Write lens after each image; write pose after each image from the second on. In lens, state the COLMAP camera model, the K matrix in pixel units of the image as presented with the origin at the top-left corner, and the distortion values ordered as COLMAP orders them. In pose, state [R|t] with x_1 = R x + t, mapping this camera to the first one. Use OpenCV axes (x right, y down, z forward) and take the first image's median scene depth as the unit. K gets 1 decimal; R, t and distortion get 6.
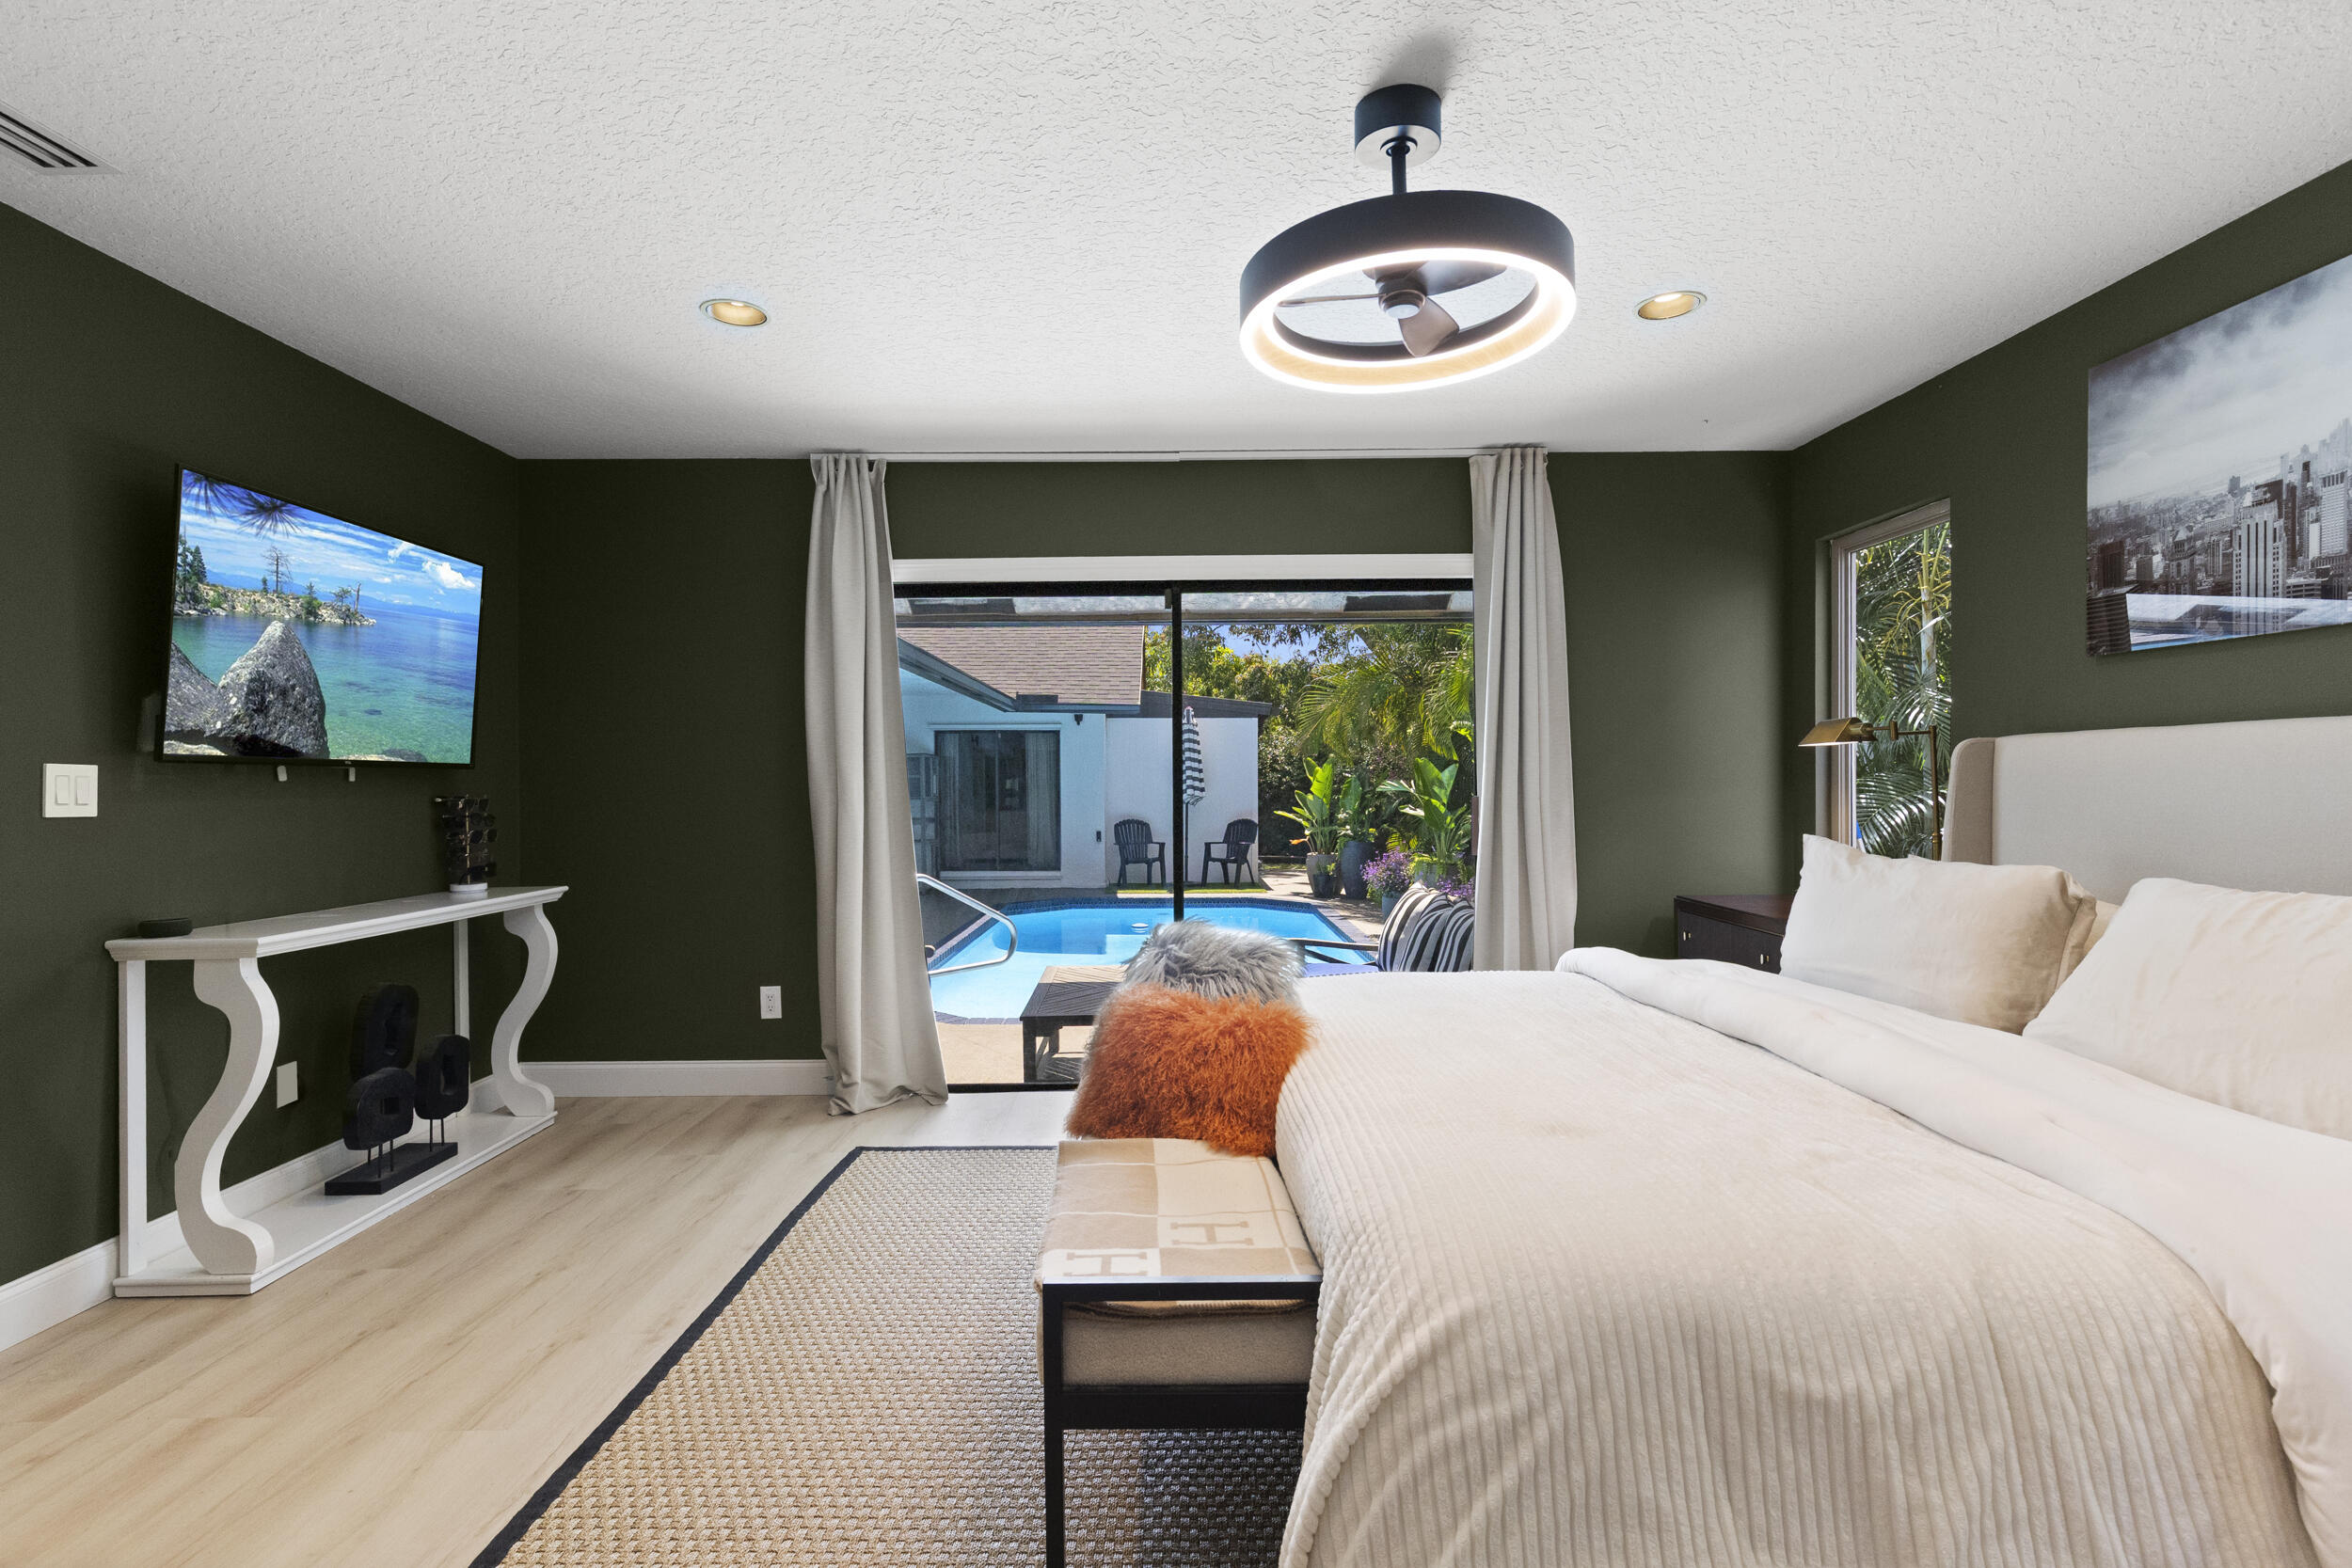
lens RADIAL K [[1133.0, 0, 1176.0], [0, 1133.0, 784.0], [0, 0, 1]] dist [0.004745, 0.000651]
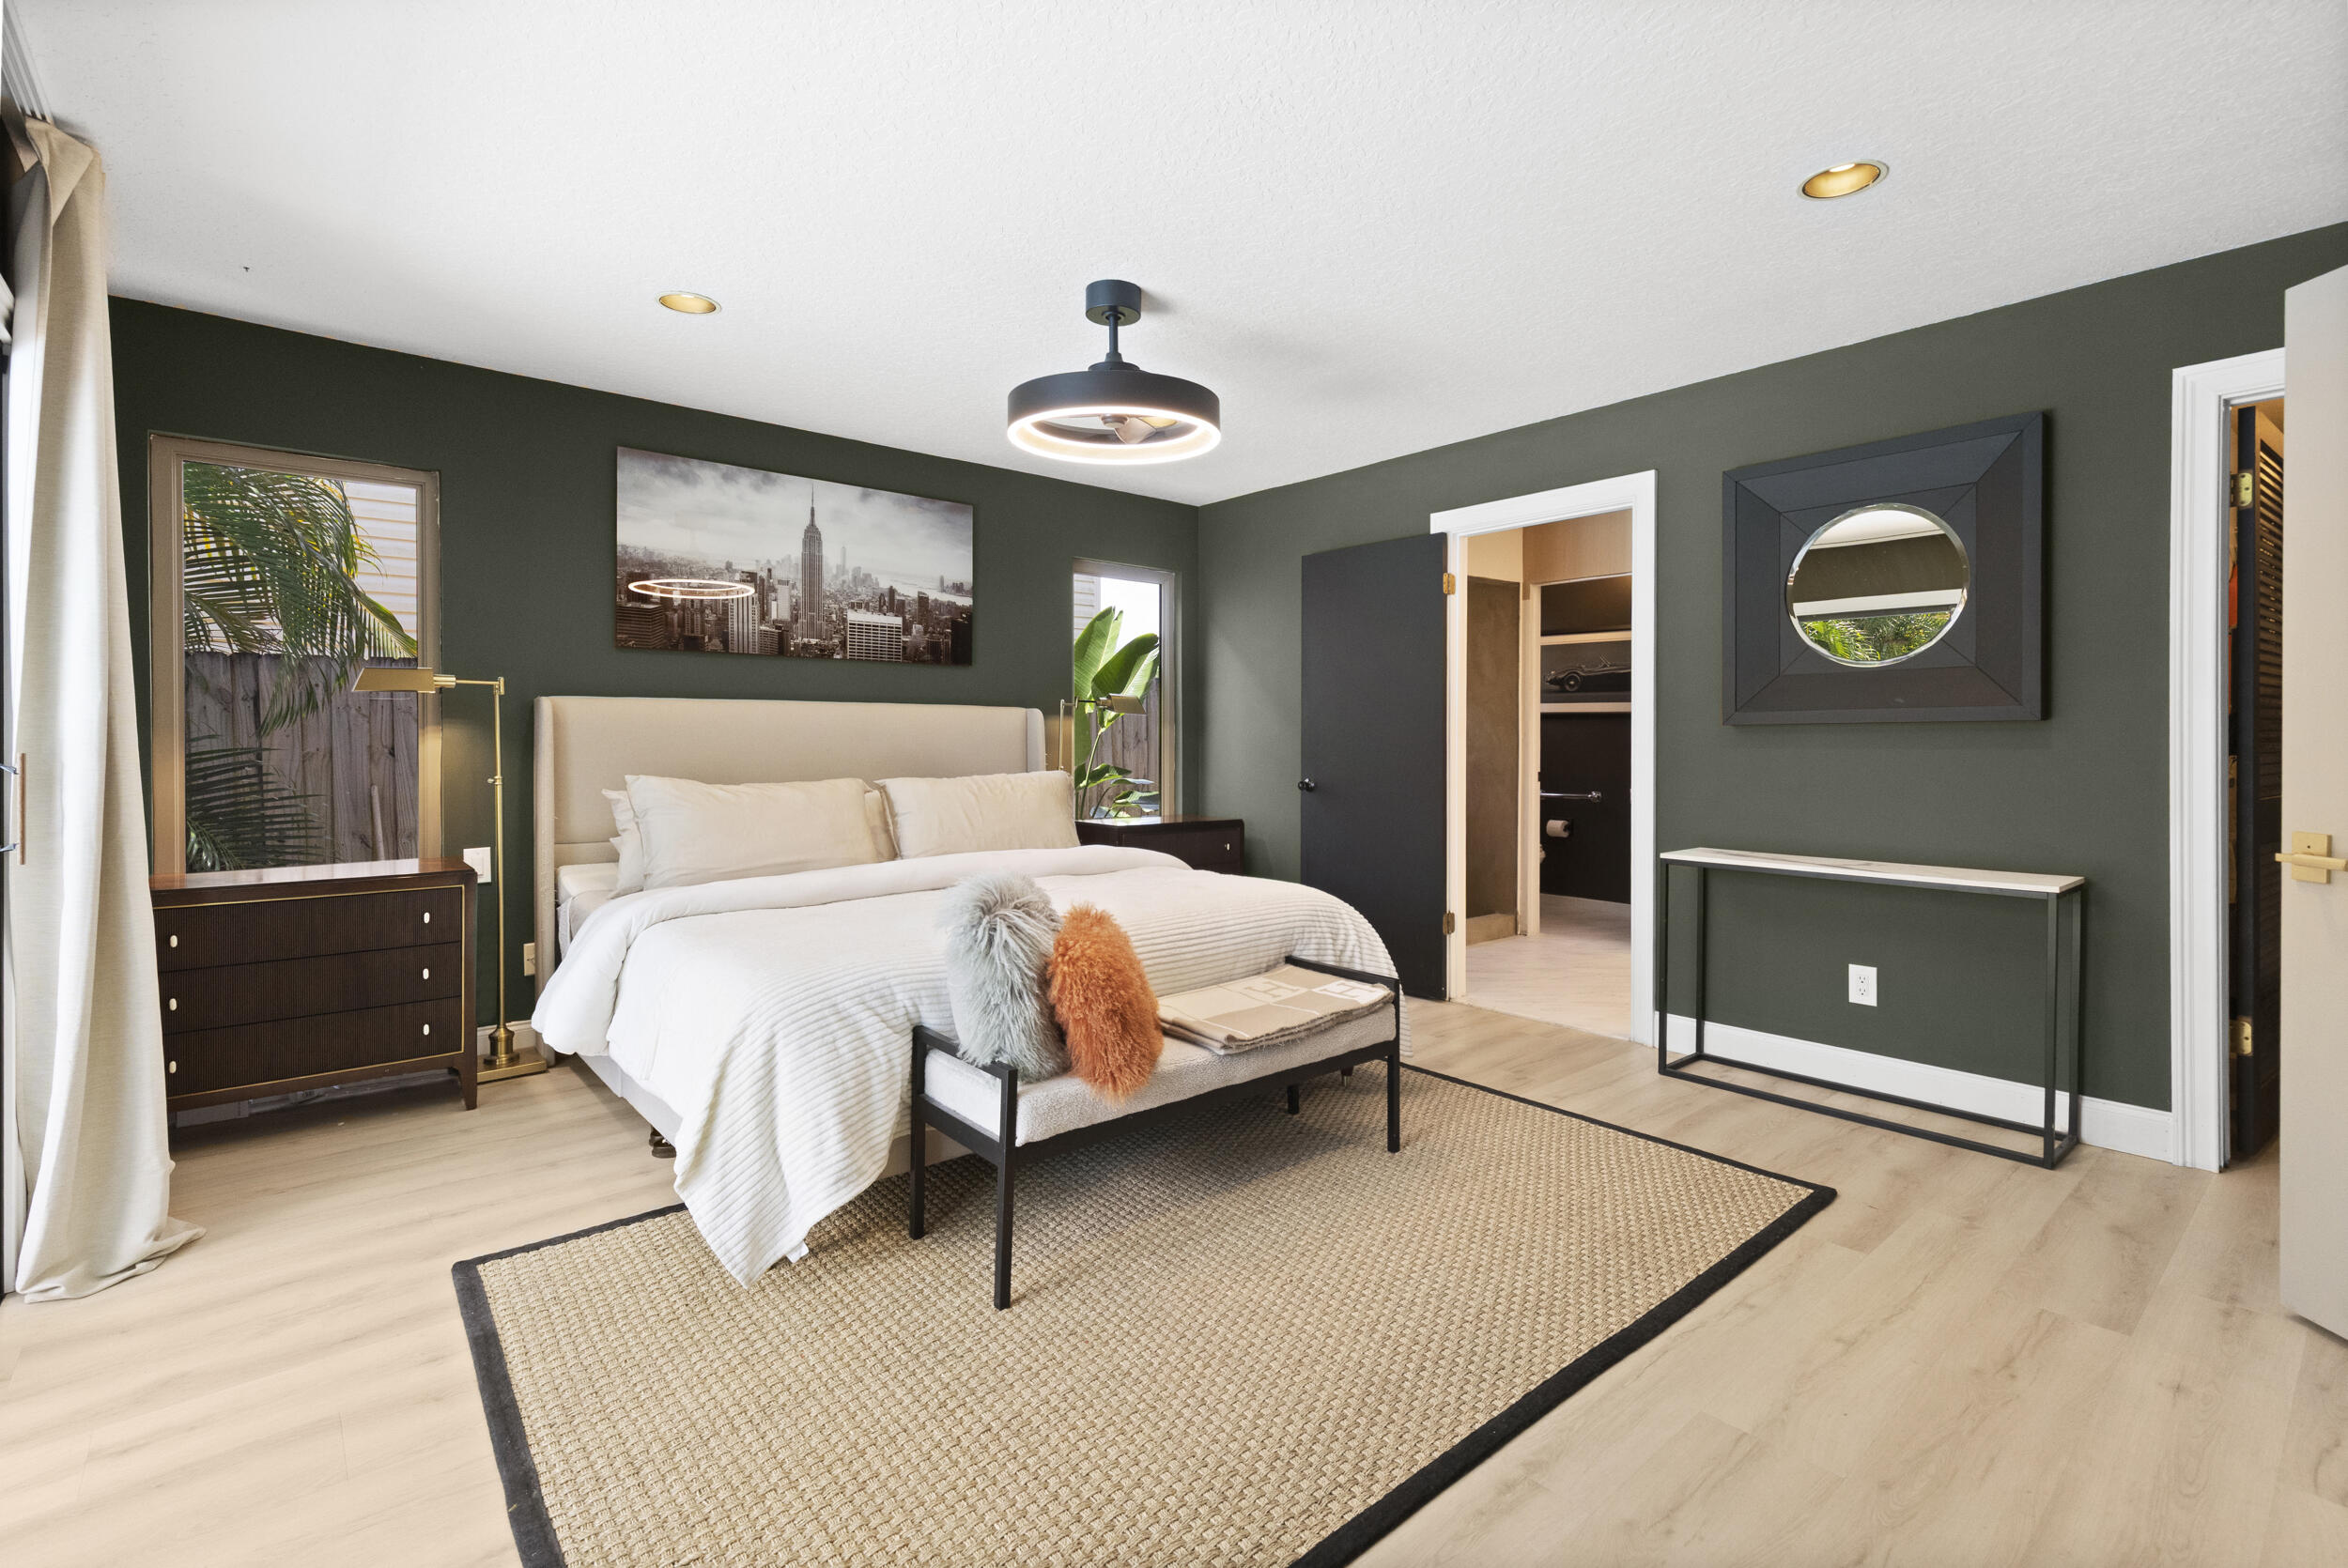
lens RADIAL K [[1060.2, 0, 1182.5], [0, 1060.2, 750.6], [0, 0, 1]] dist [0.004500, -0.000188]
pose [[-0.637472, -0.003406, 0.770466, -0.548119], [0.005176, 0.999949, 0.008703, 0.009750], [-0.770456, 0.009536, -0.637422, 1.043875]]
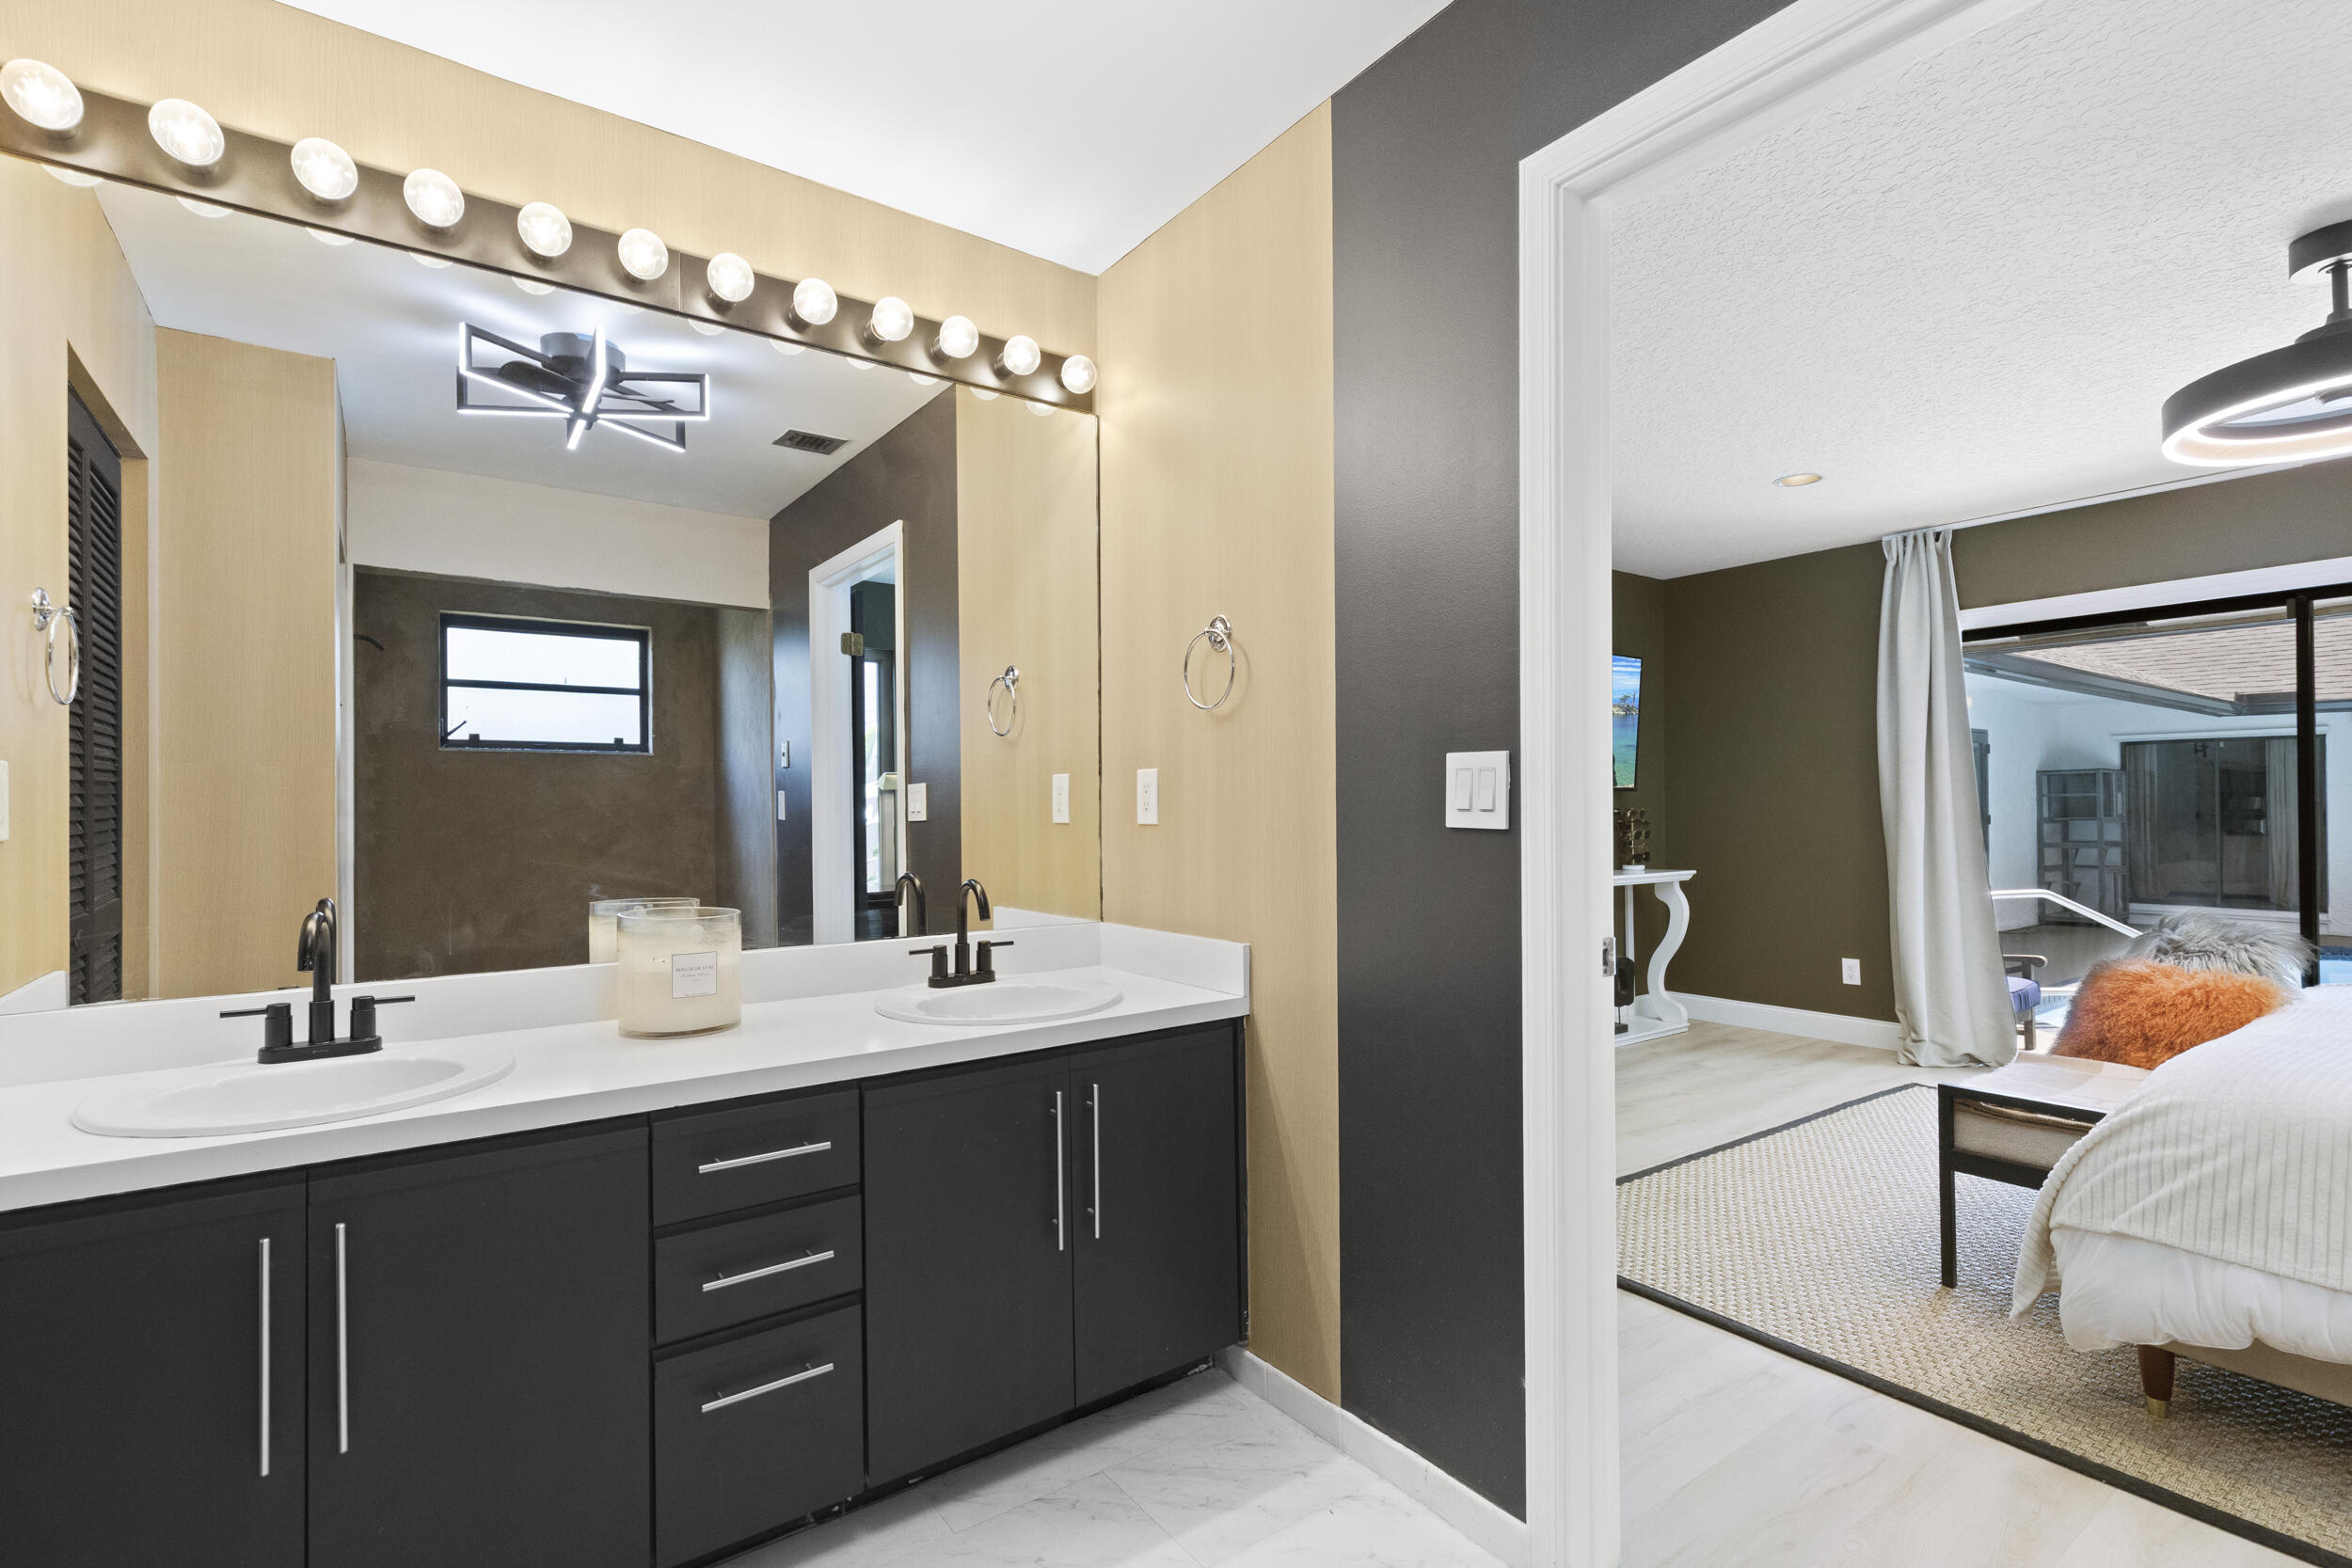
lens RADIAL K [[1092.5, 0, 1181.7], [0, 1092.5, 794.2], [0, 0, 1]] dist [0.005316, 0.000328]
pose [[0.582721, -0.008003, -0.812633, 0.291668], [0.000578, 0.999955, -0.009434, 0.006516], [0.812672, 0.005027, 0.582699, -0.467761]]
